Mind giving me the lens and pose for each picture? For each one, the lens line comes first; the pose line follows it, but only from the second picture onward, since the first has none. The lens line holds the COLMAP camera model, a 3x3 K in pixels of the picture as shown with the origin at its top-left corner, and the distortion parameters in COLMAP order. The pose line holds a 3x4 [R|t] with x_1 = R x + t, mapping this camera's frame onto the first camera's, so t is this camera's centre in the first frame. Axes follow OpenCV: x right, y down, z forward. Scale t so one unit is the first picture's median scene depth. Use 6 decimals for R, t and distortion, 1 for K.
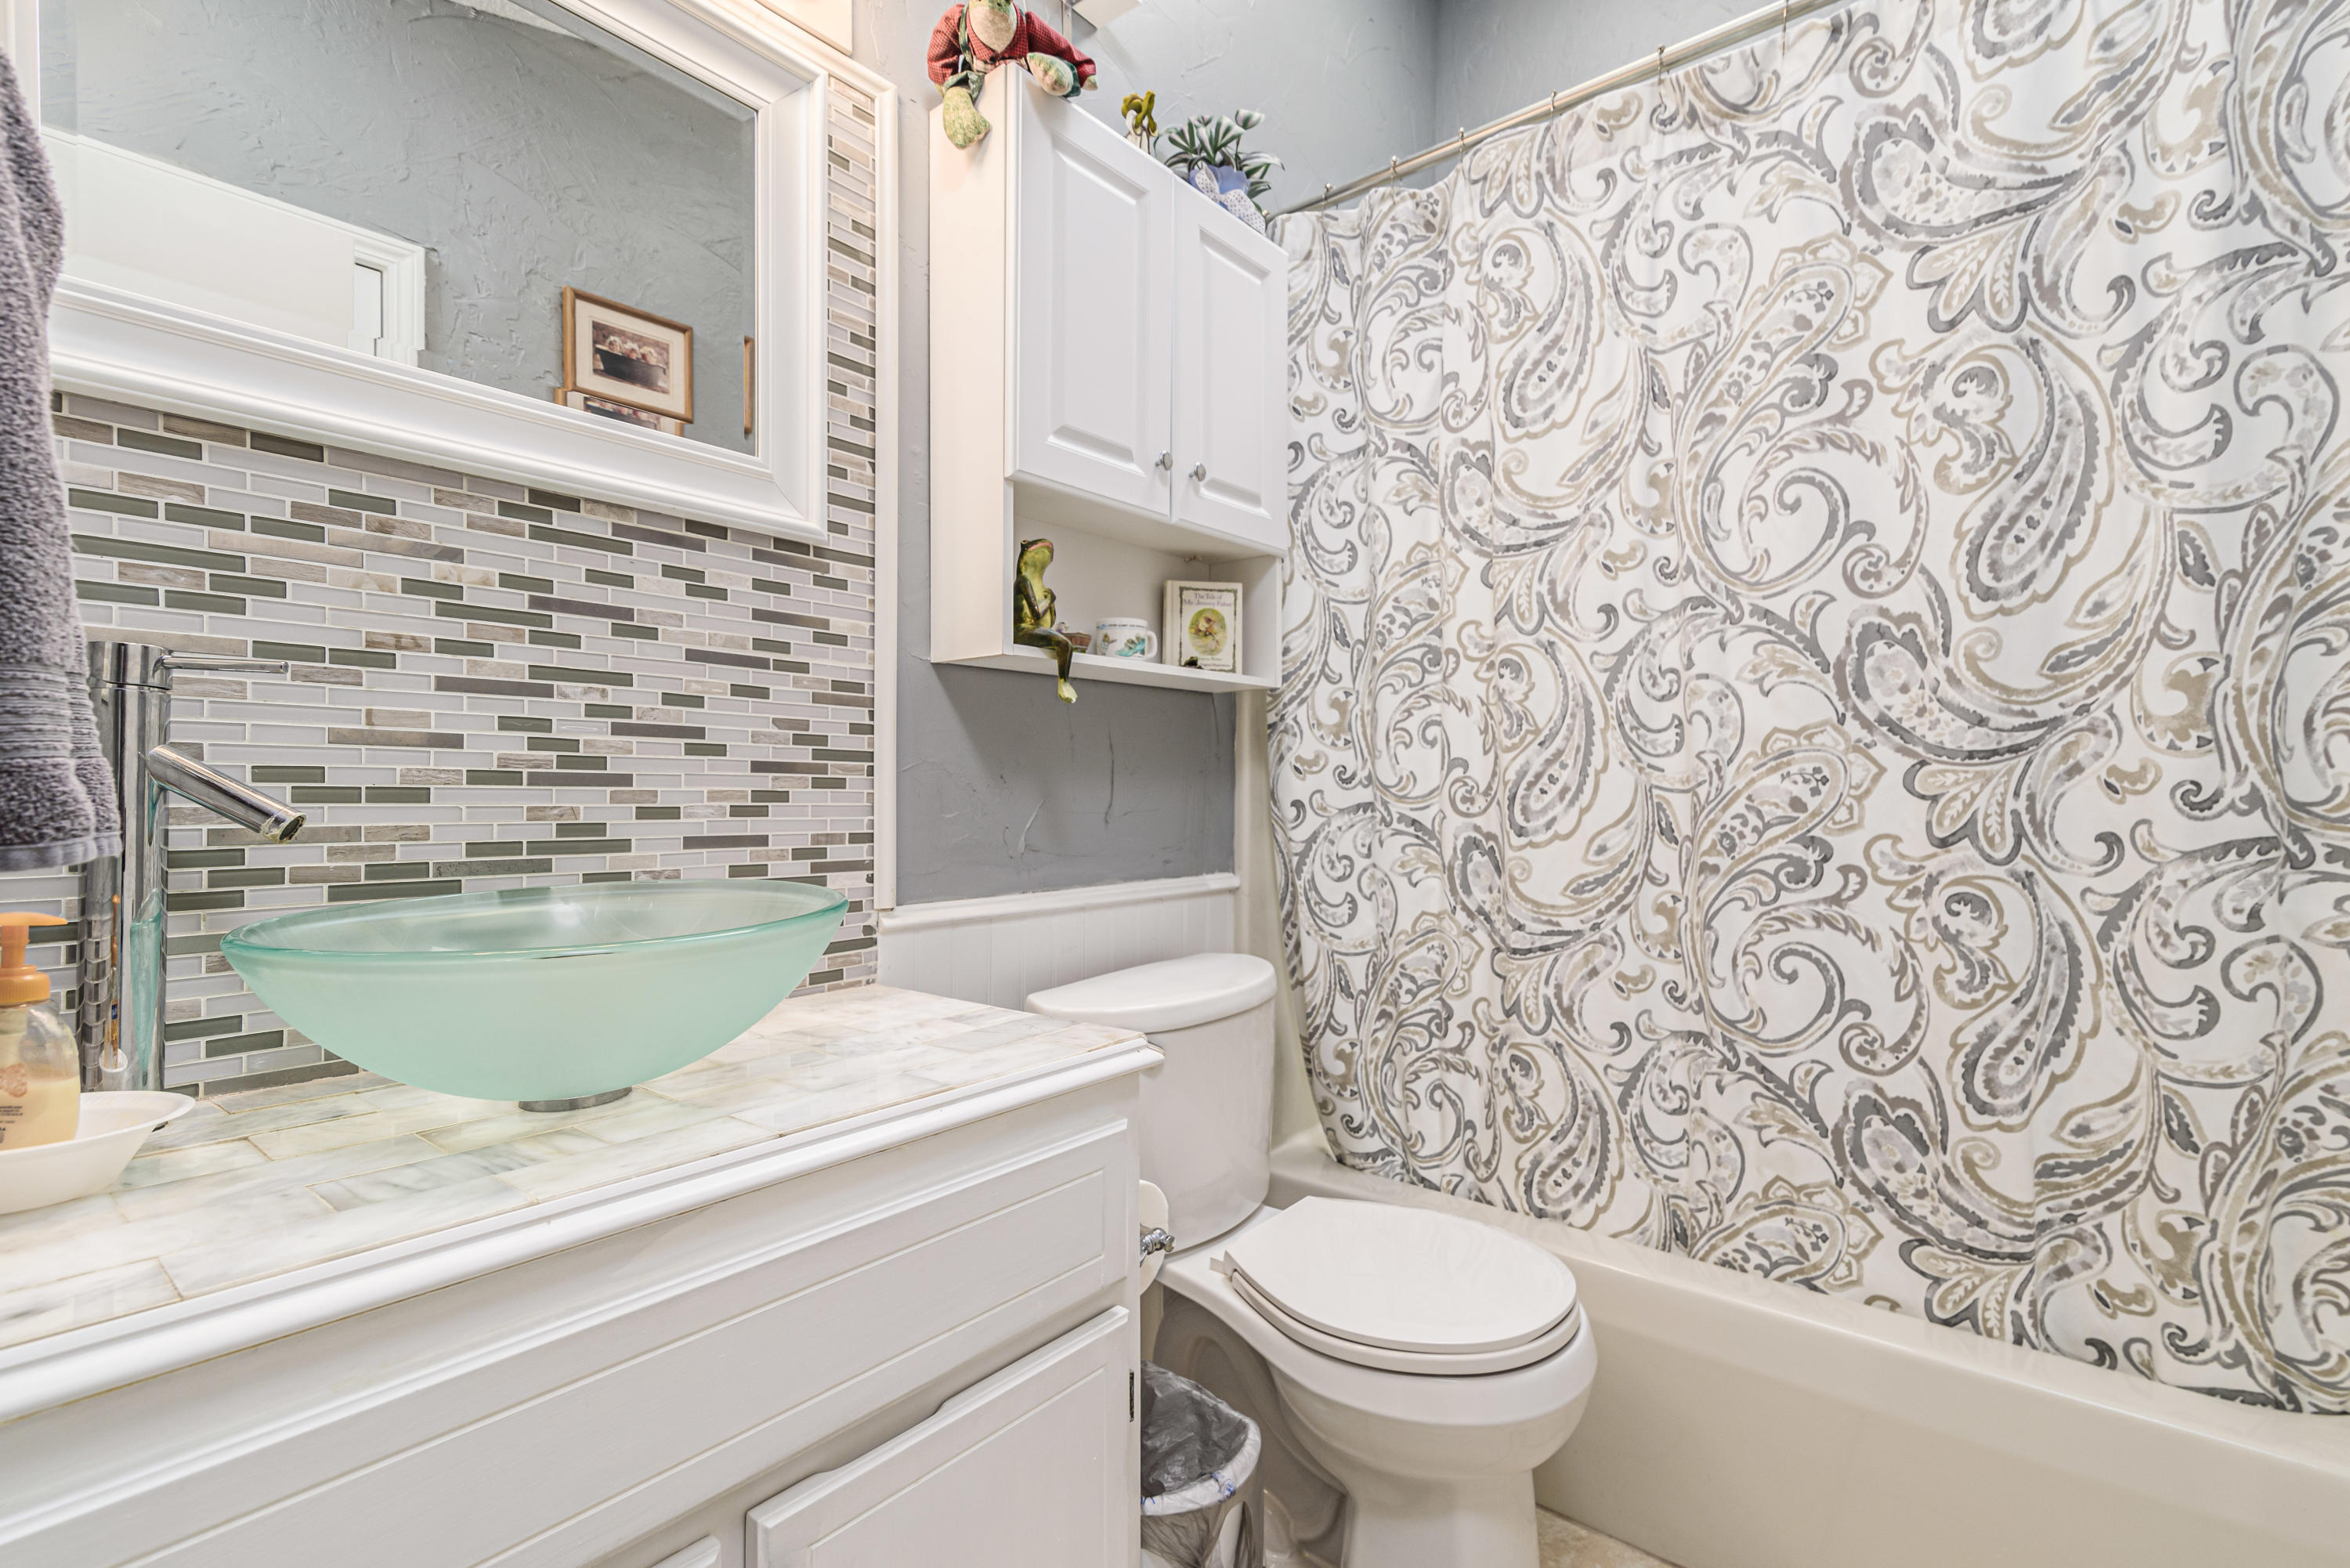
lens RADIAL K [[1077.2, 0, 1177.9], [0, 1077.2, 799.4], [0, 0, 1]] dist [0.019291, -0.004883]
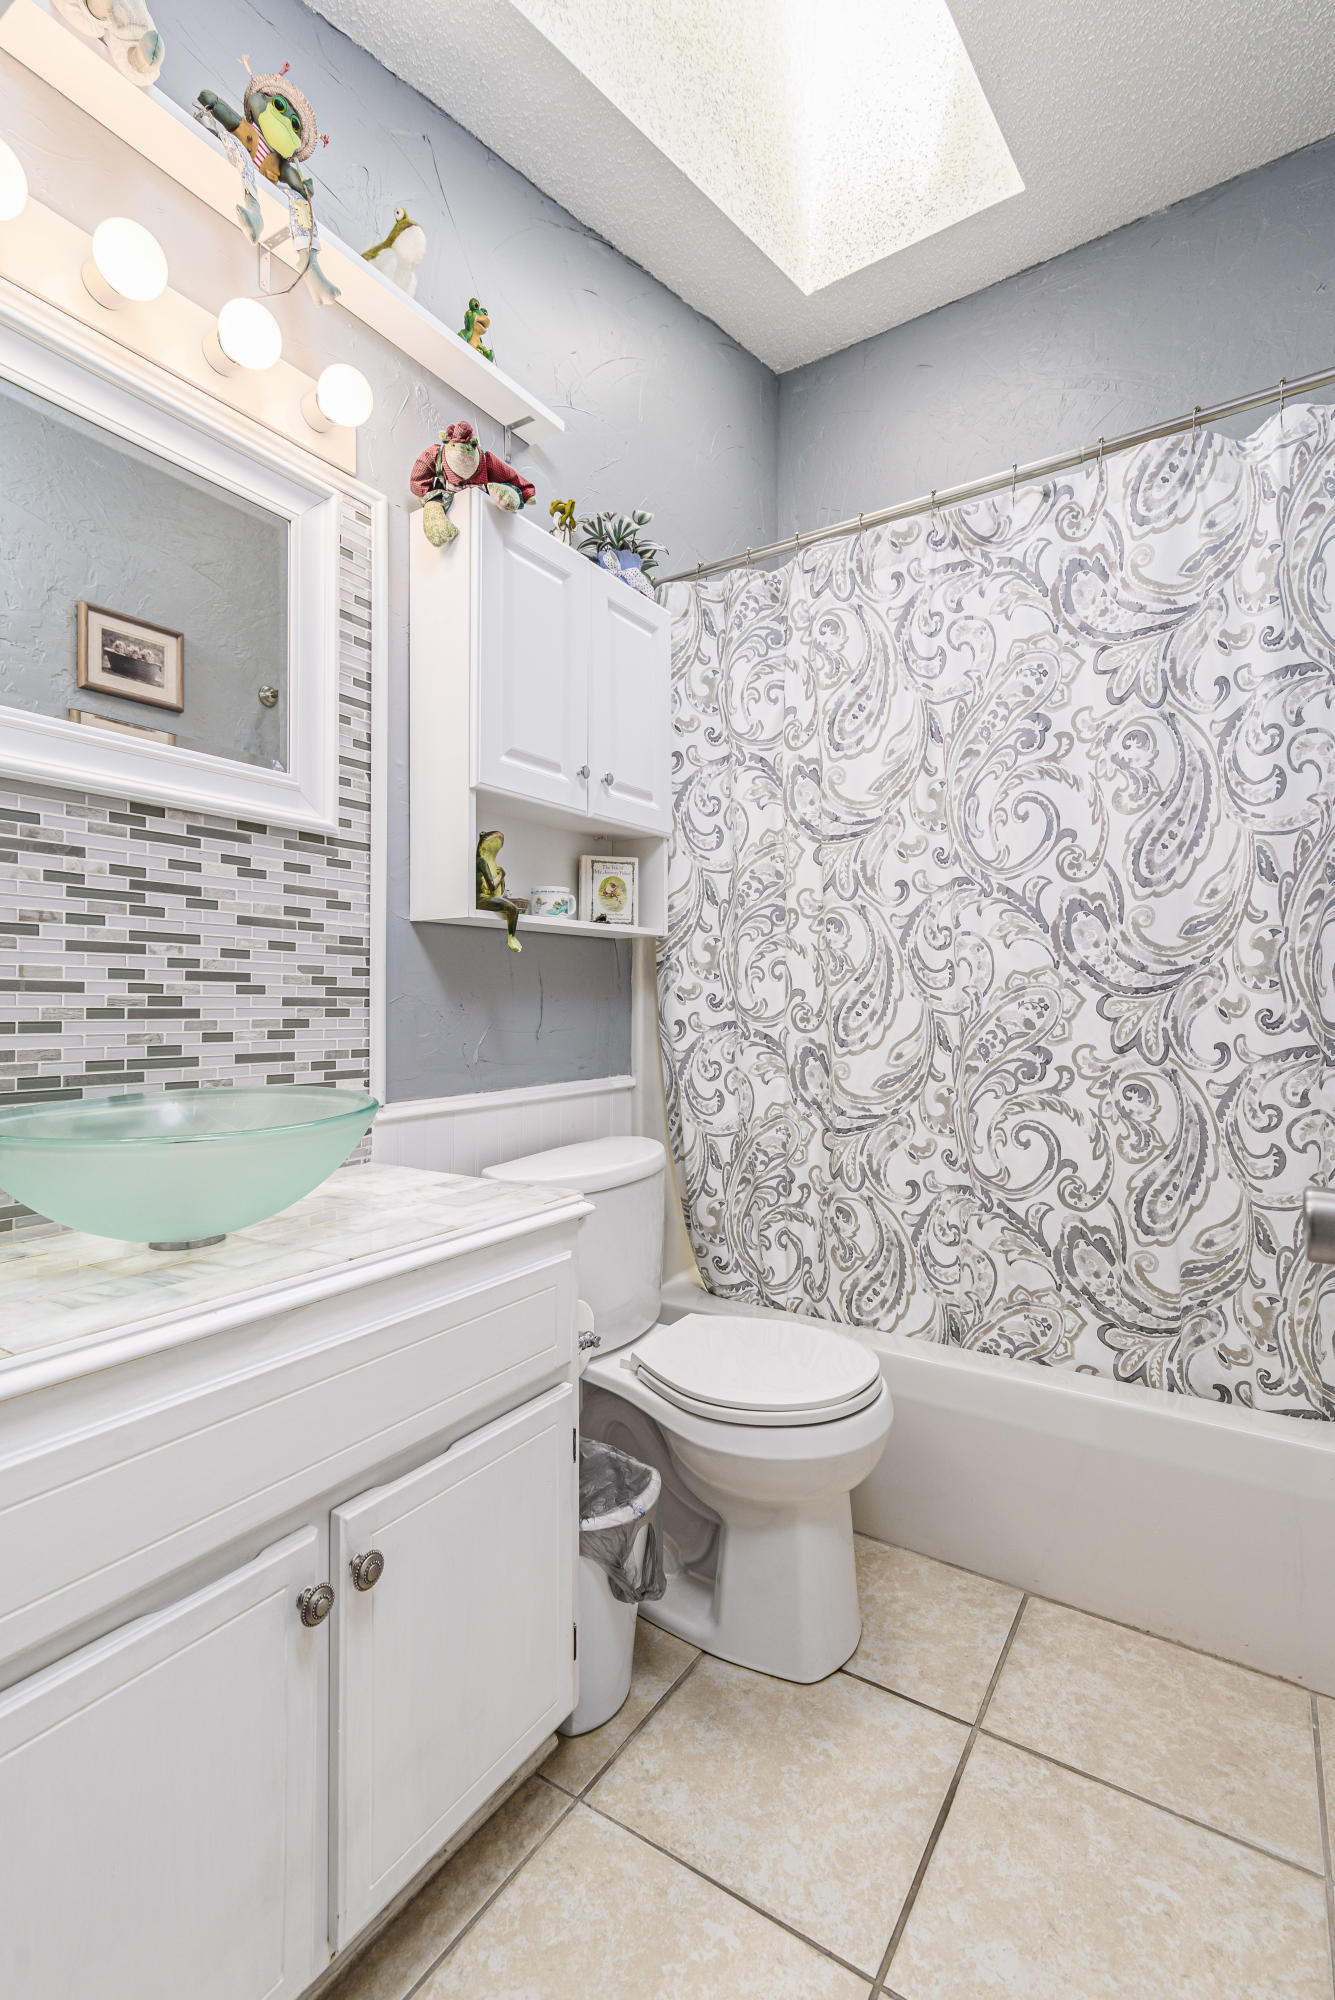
lens RADIAL K [[916.9, 0, 659.1], [0, 916.9, 1002.7], [0, 0, 1]] dist [0.019291, -0.004883]
pose [[0.994816, -0.002960, 0.101644, -0.041487], [0.003845, 0.999956, -0.008508, -0.016071], [-0.101614, 0.008854, 0.994784, -0.174366]]
